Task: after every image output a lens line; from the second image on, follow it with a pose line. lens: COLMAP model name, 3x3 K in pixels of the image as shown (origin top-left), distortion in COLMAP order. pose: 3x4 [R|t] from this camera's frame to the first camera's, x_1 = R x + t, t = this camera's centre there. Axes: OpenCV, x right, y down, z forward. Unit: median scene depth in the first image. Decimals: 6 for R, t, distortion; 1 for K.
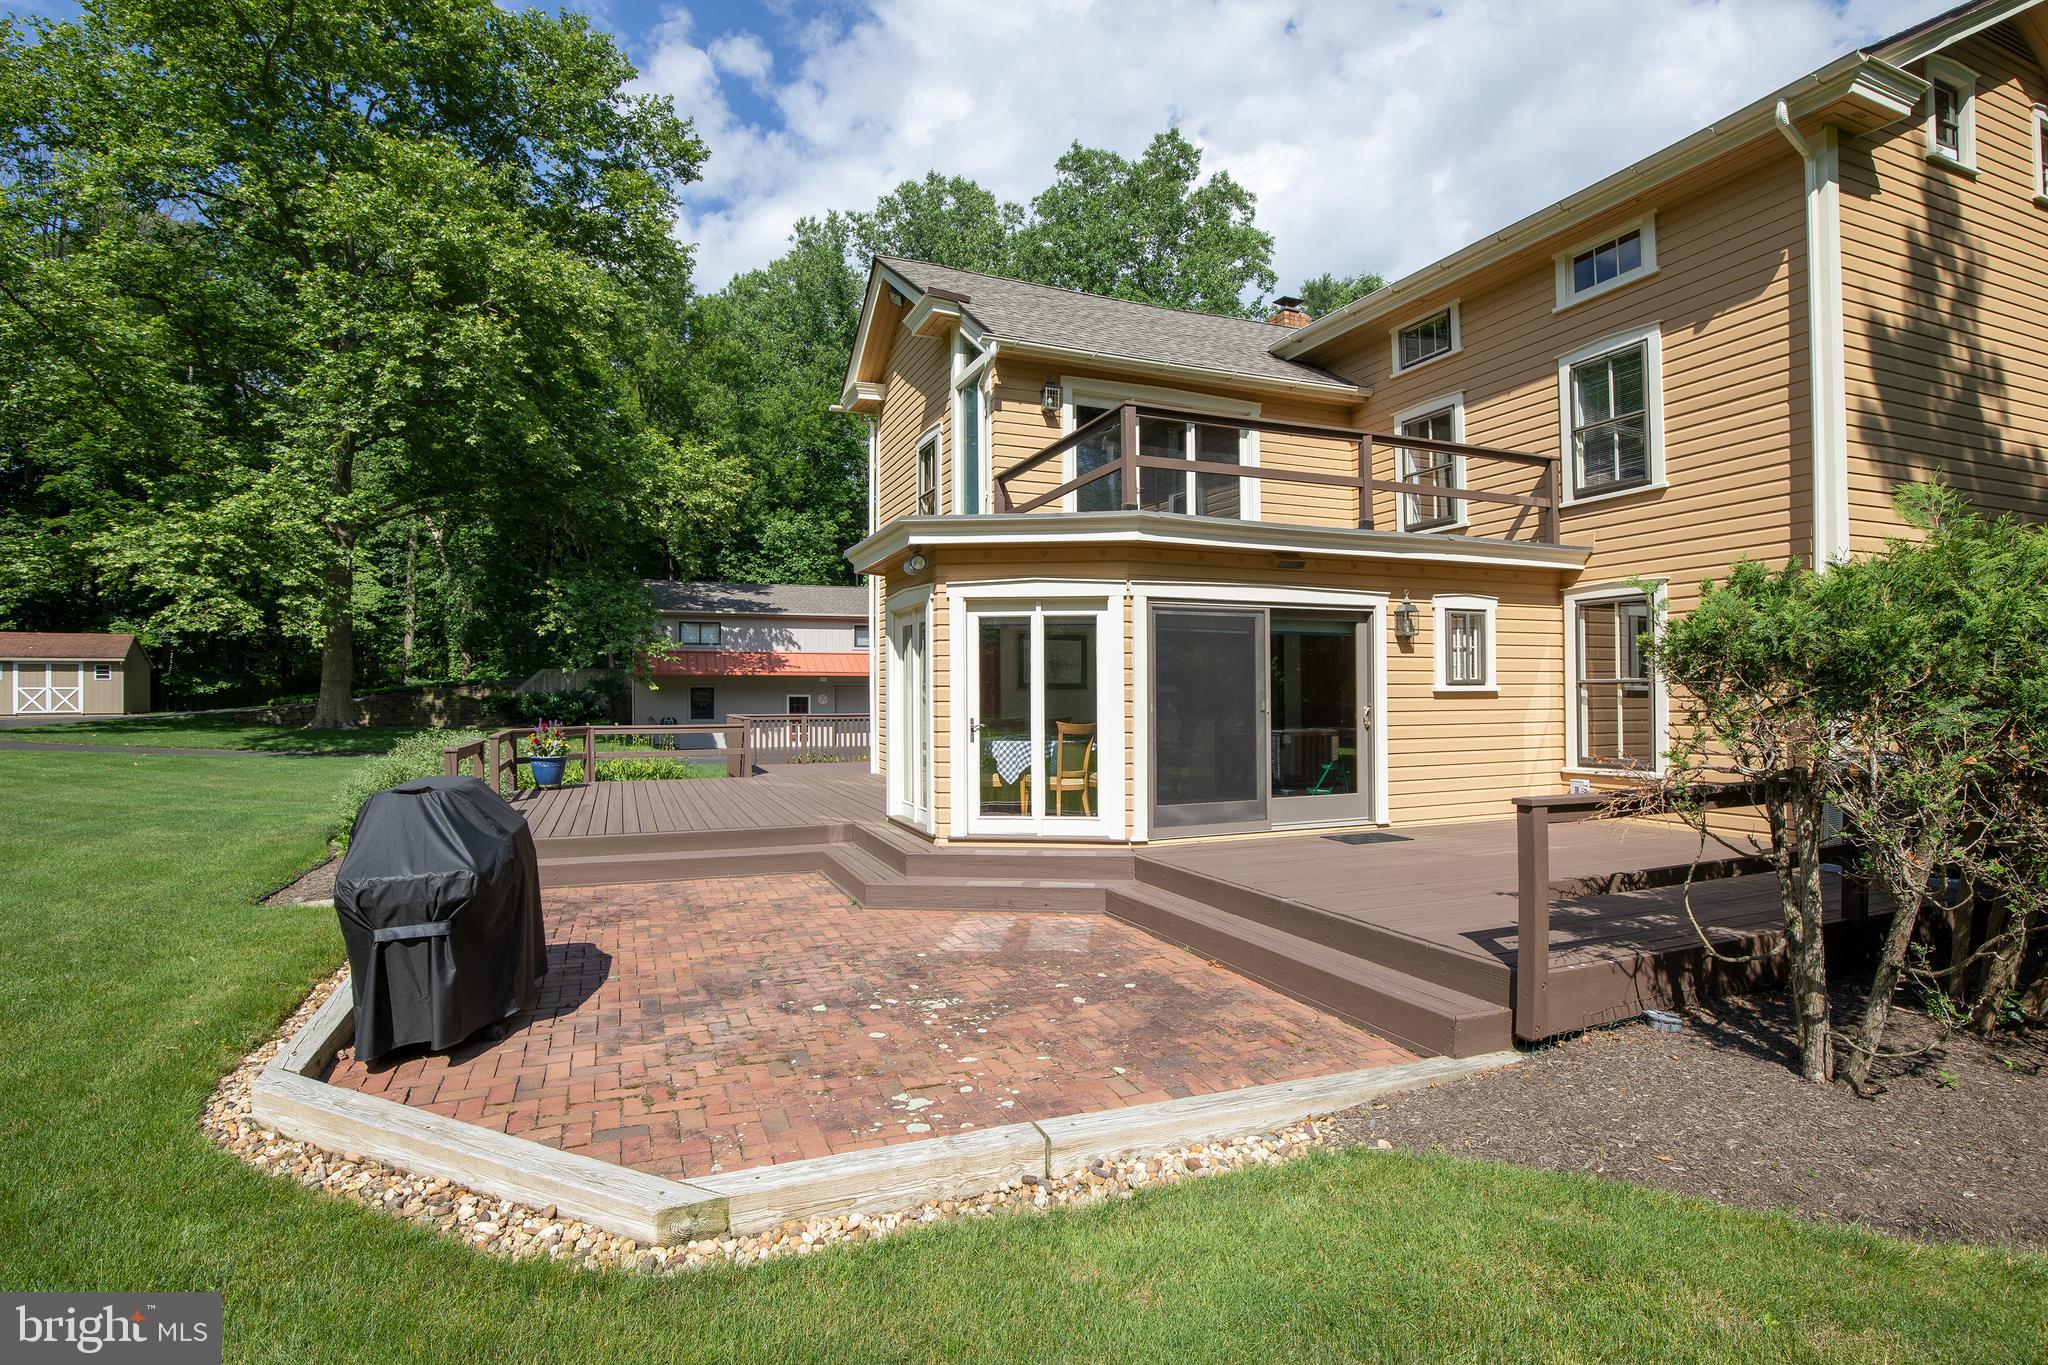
lens RADIAL K [[929.9, 0, 1024.3], [0, 929.9, 671.2], [0, 0, 1]] dist [-0.025998, 0.000900]
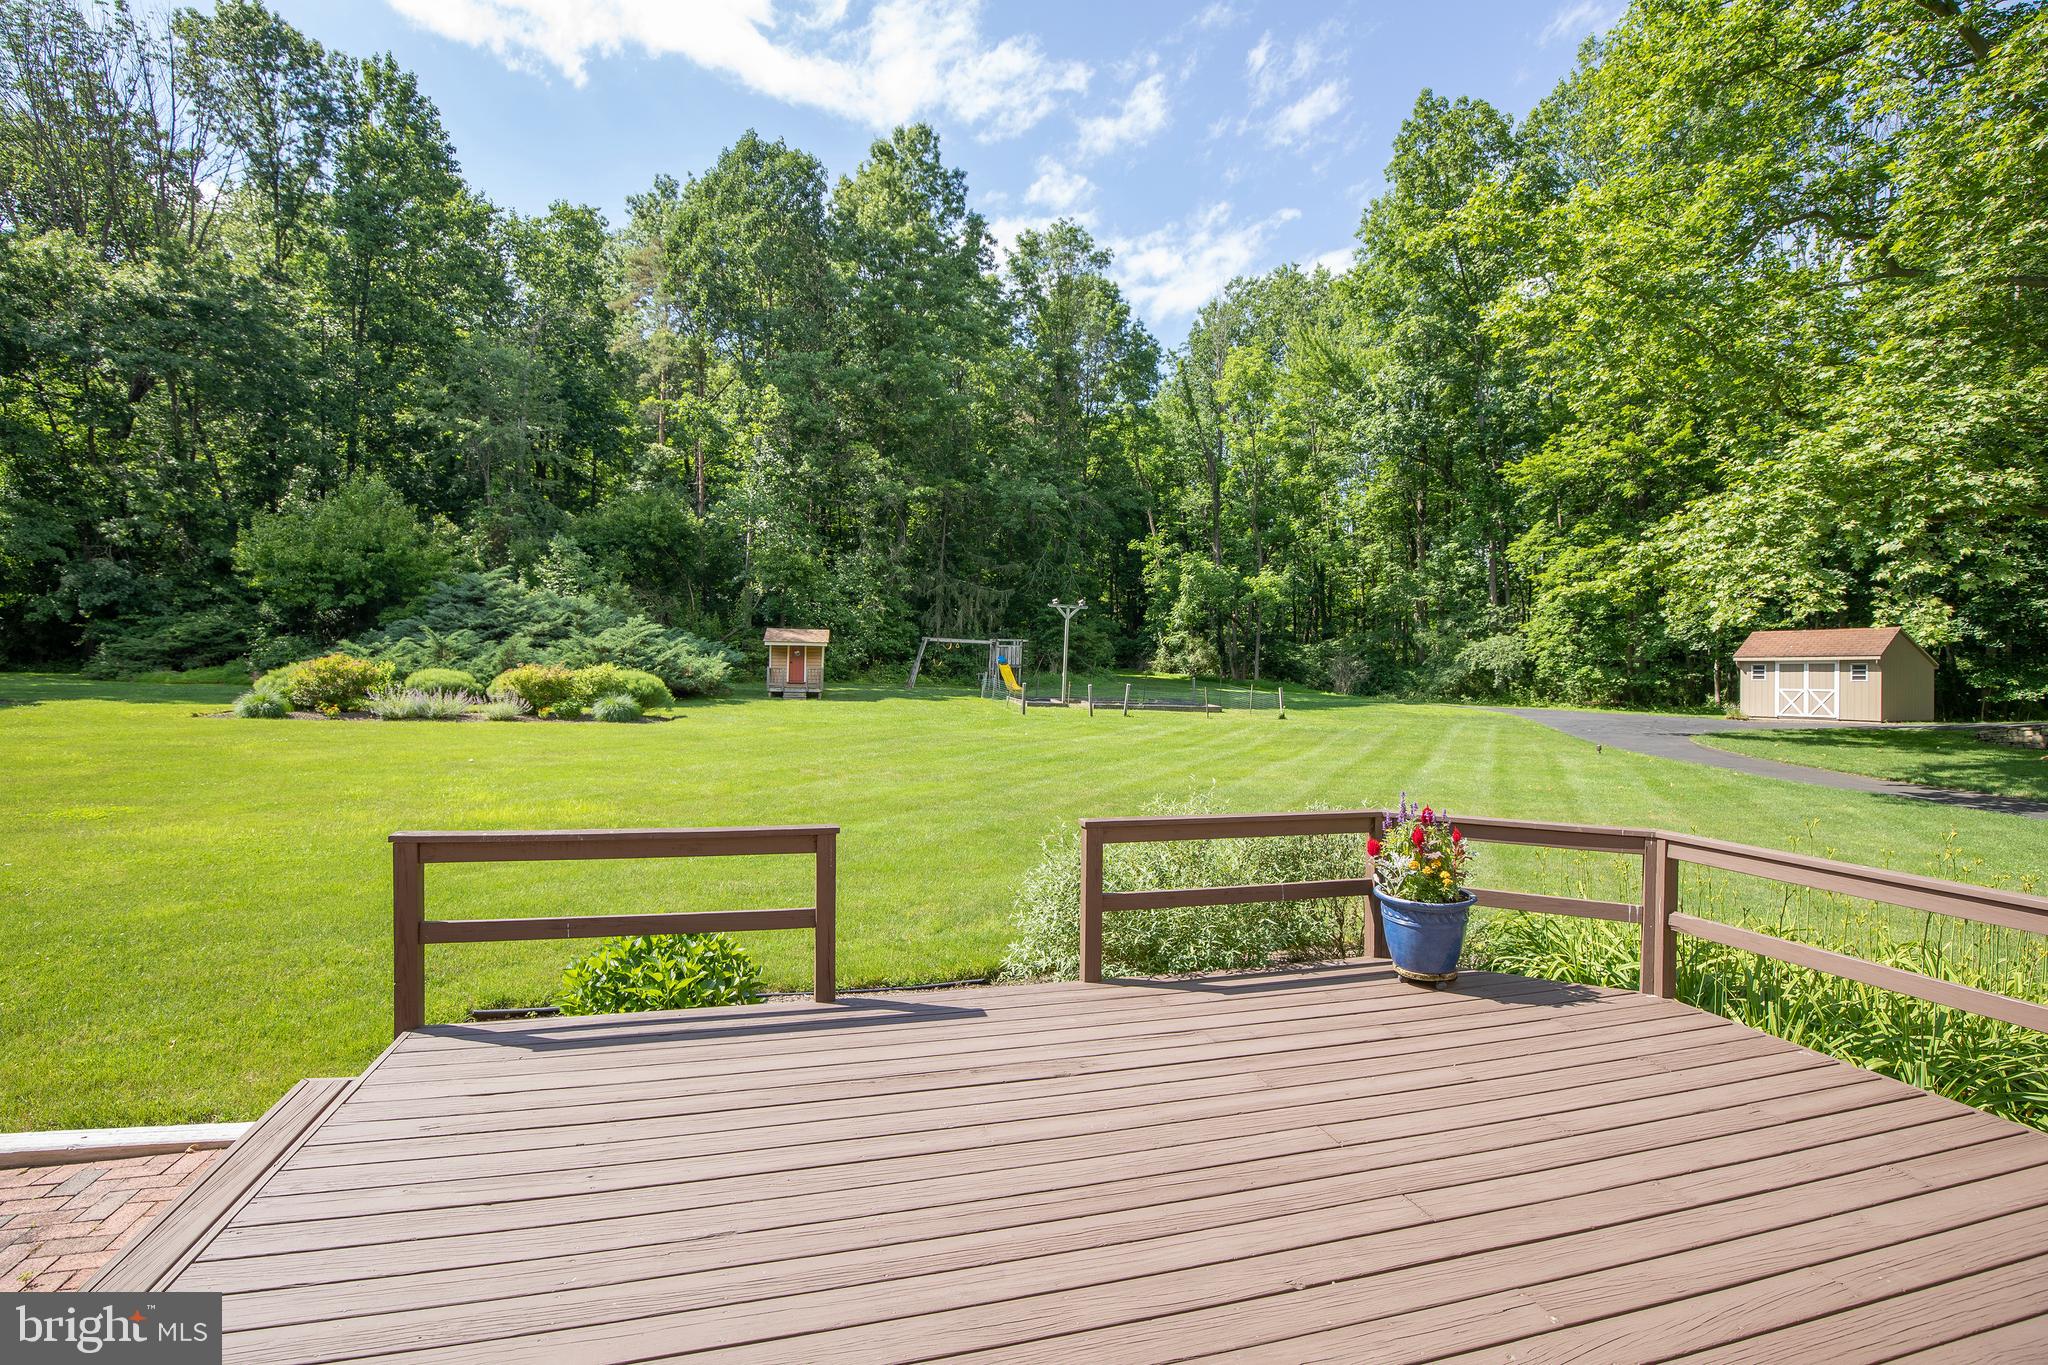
lens RADIAL K [[959.3, 0, 1054.2], [0, 959.3, 668.6], [0, 0, 1]] dist [-0.013232, 0.001223]
pose [[-0.101100, -0.006897, -0.994852, -0.059238], [0.003915, 0.999965, -0.007331, 0.001647], [0.994869, -0.004636, -0.101069, 0.513649]]
